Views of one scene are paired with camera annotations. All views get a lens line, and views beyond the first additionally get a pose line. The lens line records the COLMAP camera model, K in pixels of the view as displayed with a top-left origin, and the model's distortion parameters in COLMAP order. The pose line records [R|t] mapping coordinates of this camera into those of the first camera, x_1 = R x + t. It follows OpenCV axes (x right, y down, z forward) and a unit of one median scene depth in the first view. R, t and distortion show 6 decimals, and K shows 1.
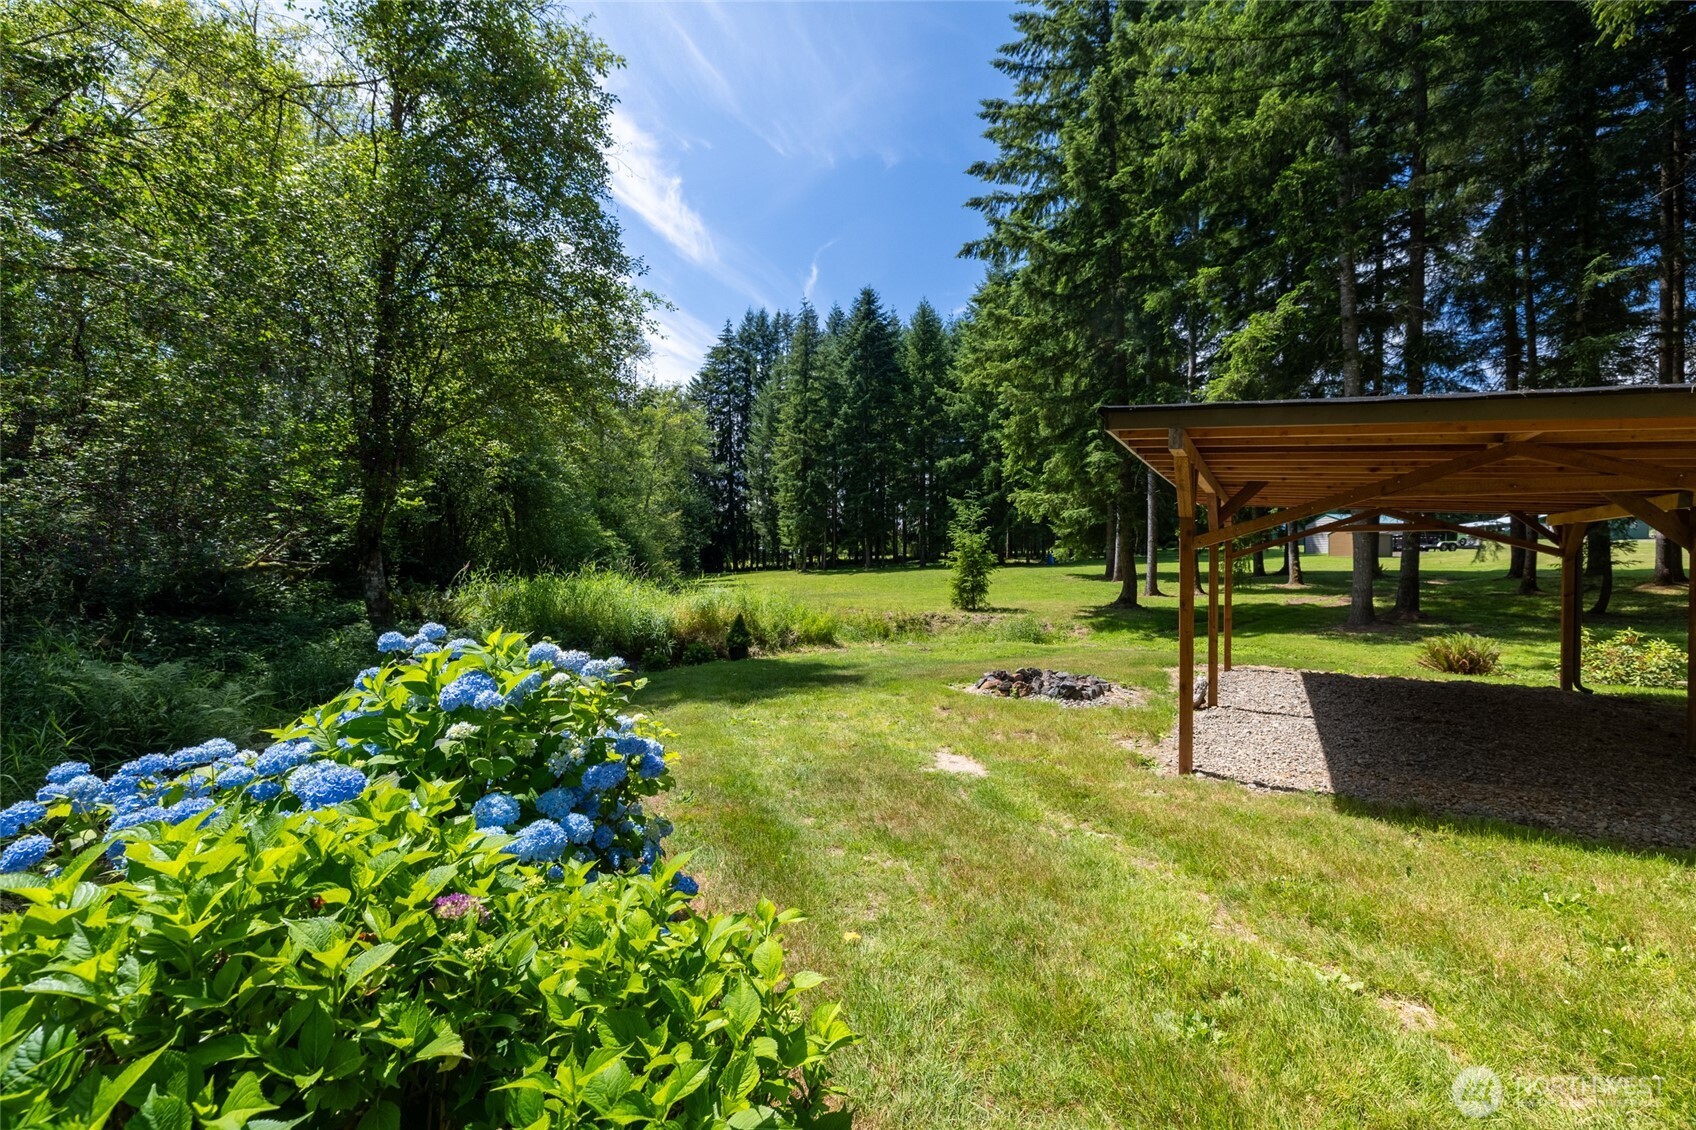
lens RADIAL K [[700.3, 0, 854.7], [0, 700.3, 560.3], [0, 0, 1]] dist [0.001894, 0.000205]
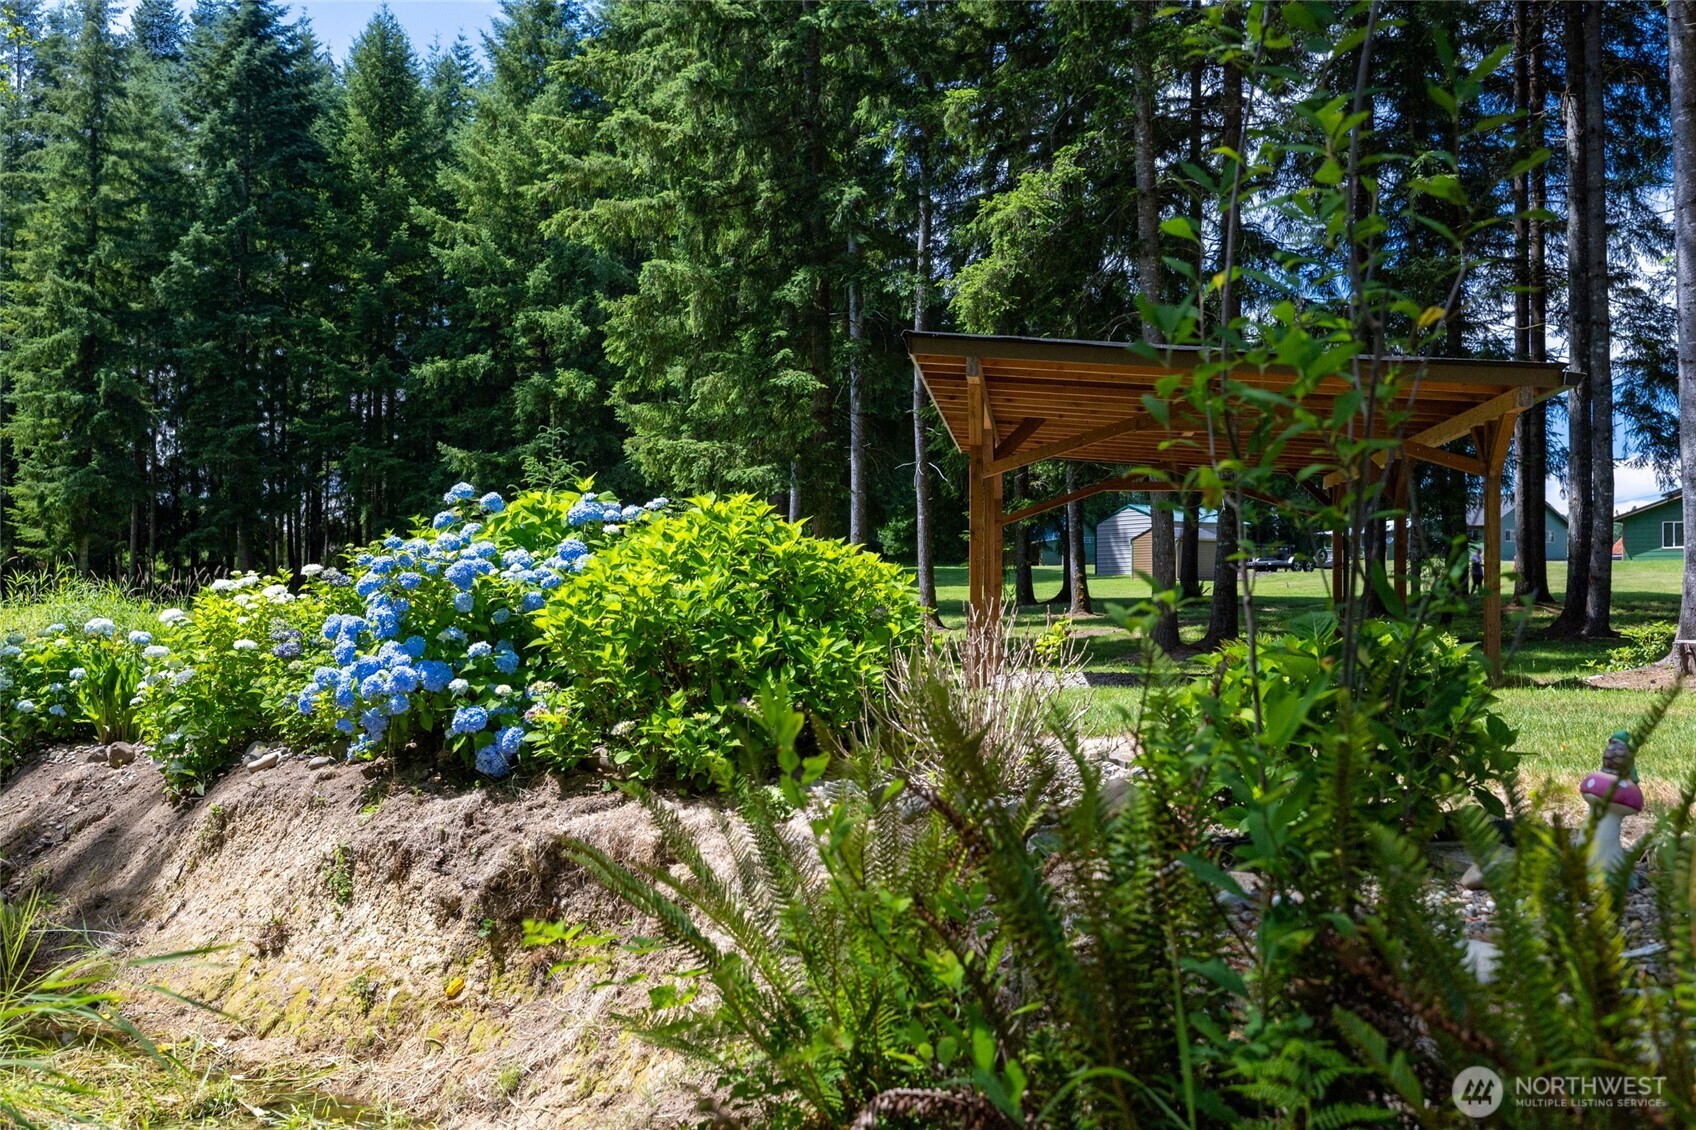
lens RADIAL K [[1701.4, 0, 847.3], [0, 1701.4, 567.4], [0, 0, 1]] dist [-0.004106, 0.000000]
pose [[0.911531, 0.013003, 0.411026, -0.080363], [-0.002105, 0.999634, -0.026955, 0.020649], [-0.411227, 0.023705, 0.911225, -0.130115]]
